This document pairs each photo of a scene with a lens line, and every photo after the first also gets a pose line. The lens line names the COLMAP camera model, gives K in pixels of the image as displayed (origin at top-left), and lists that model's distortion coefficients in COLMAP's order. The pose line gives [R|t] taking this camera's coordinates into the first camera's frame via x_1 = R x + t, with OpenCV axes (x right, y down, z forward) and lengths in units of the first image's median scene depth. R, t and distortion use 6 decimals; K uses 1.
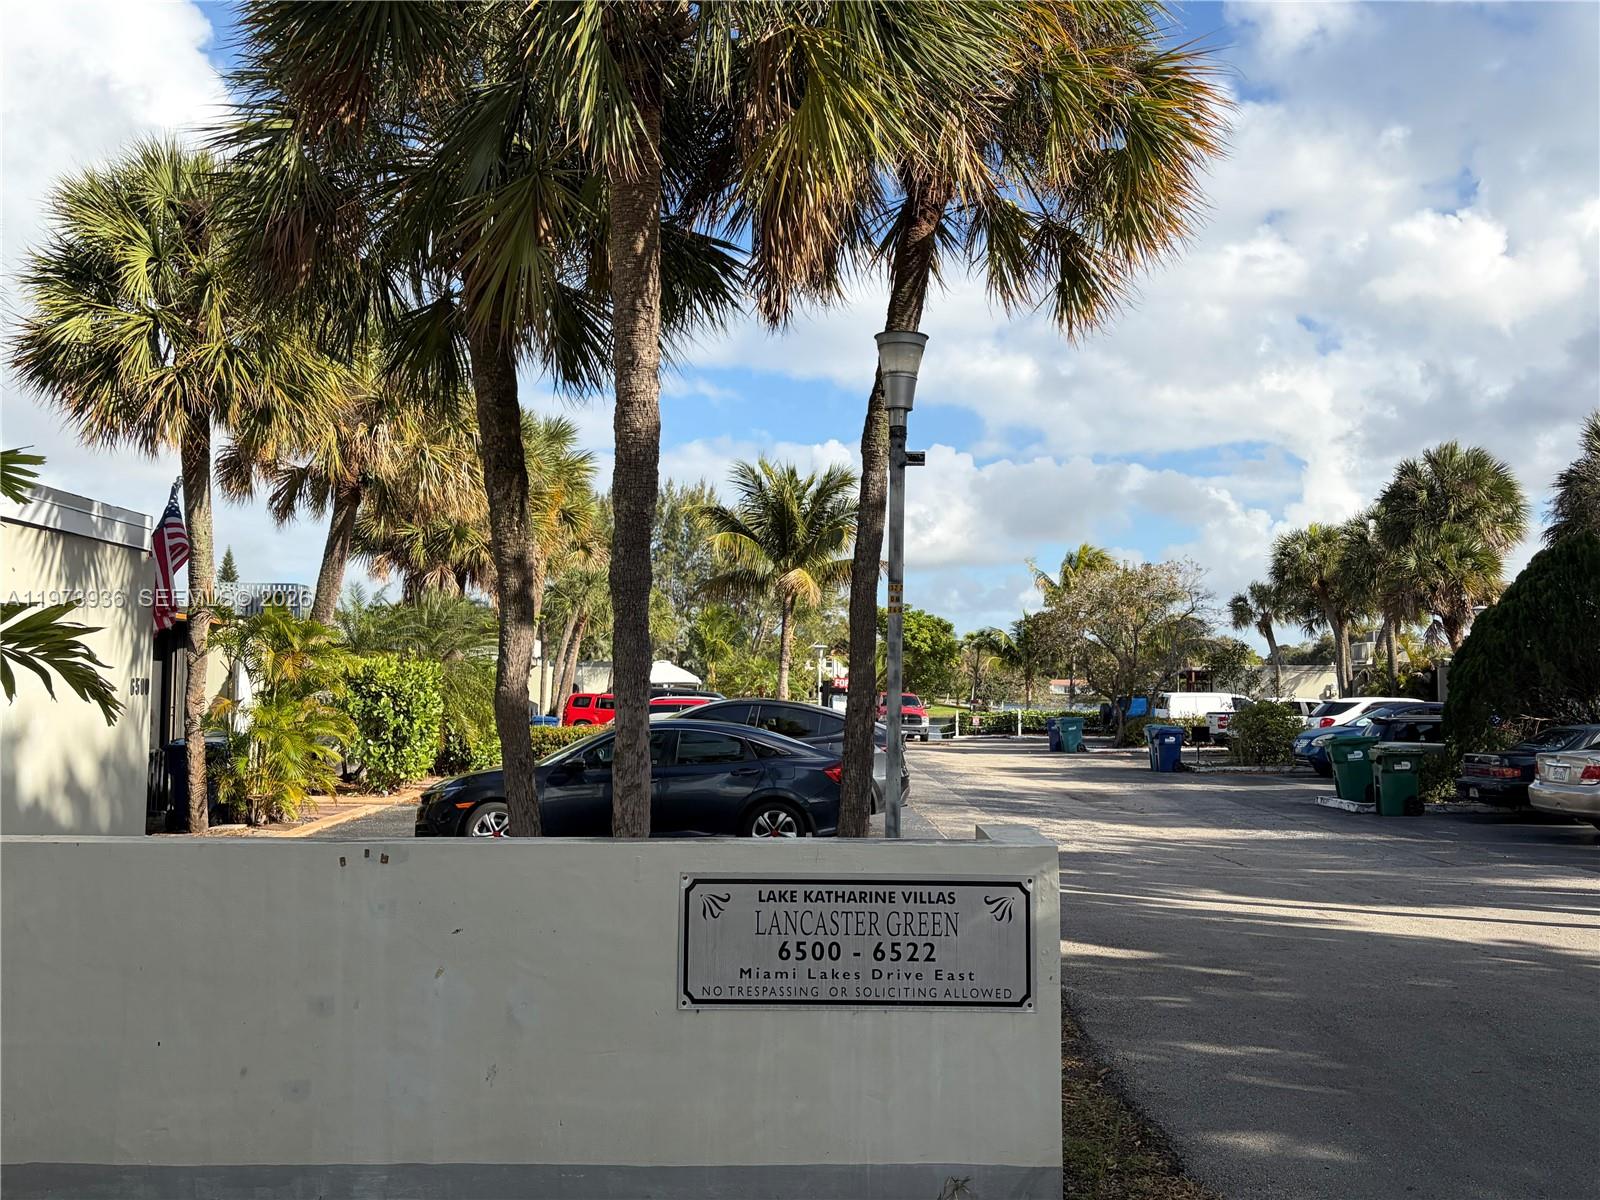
lens RADIAL K [[1426.7, 0, 795.0], [0, 1426.7, 596.0], [0, 0, 1]] dist [0.005591, -0.008845]
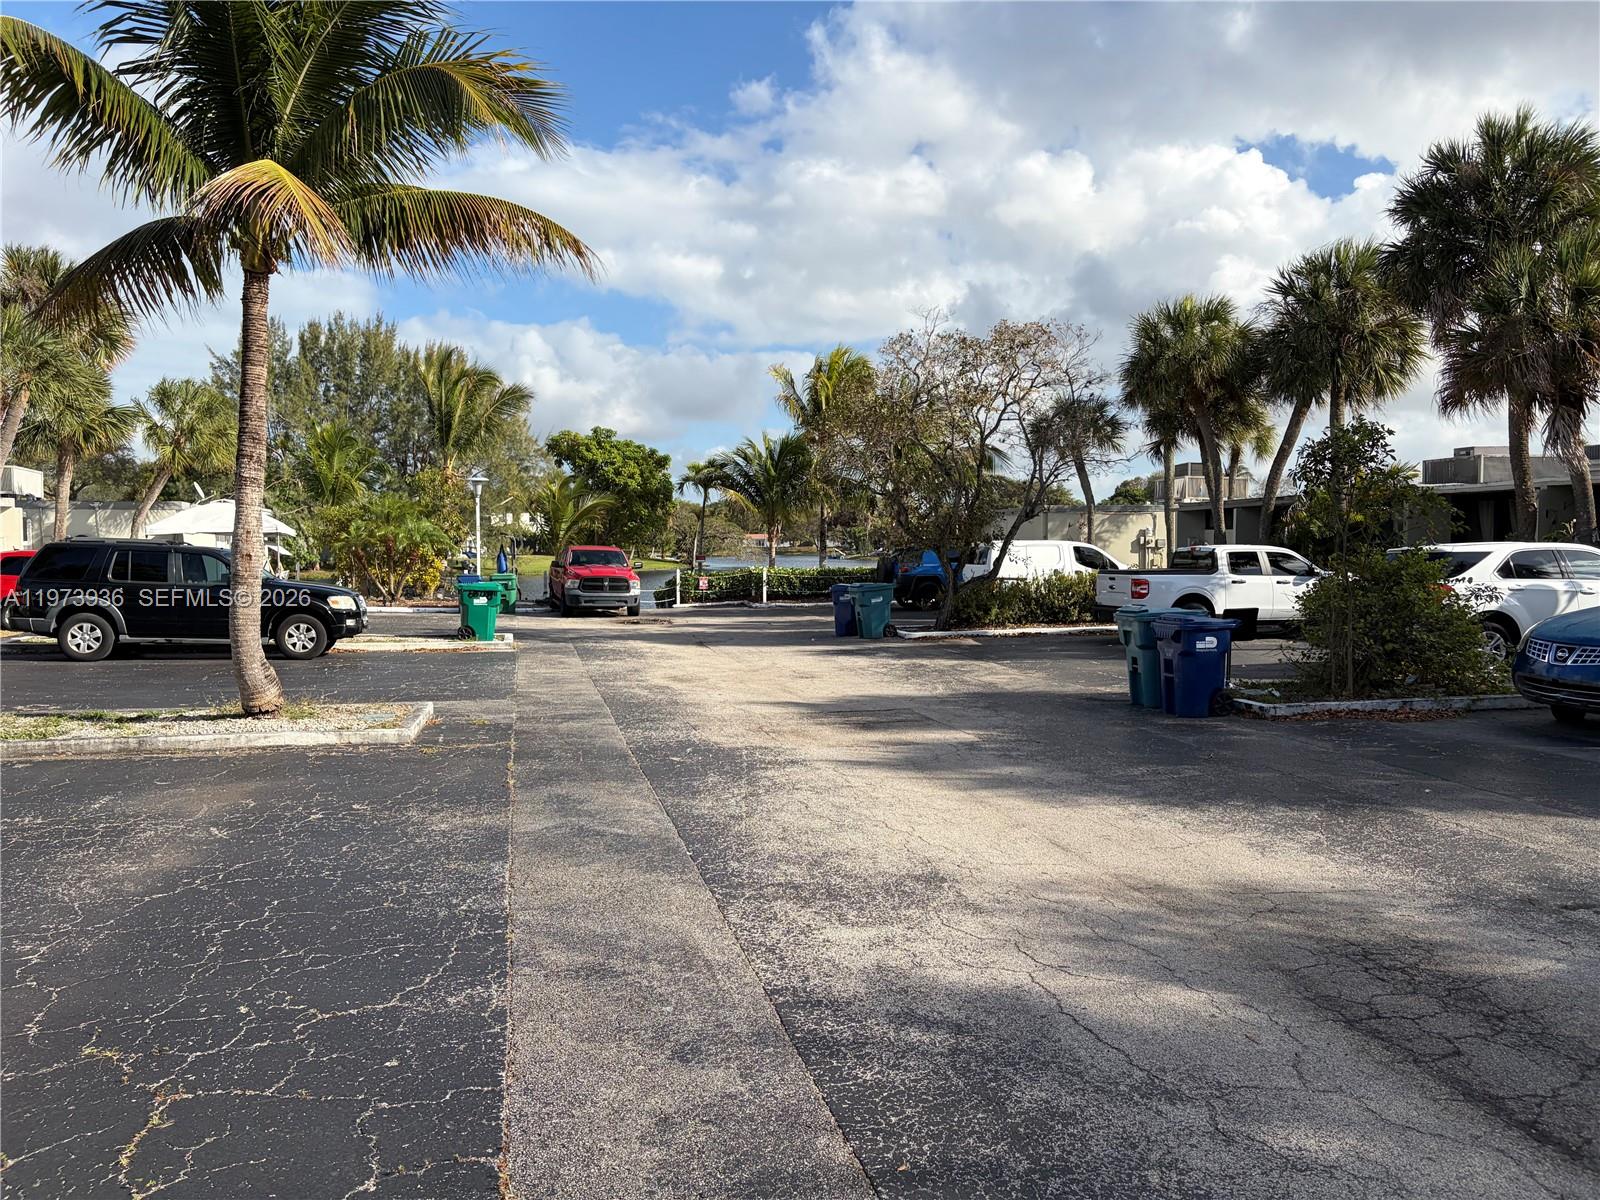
lens RADIAL K [[1188.9, 0, 799.1], [0, 1188.9, 588.2], [0, 0, 1]] dist [-0.009215, -0.000972]
pose [[0.973417, -0.018588, 0.228284, 0.034520], [-0.004696, 0.994872, 0.101029, 0.027742], [-0.228991, -0.099415, 0.968339, 0.392454]]
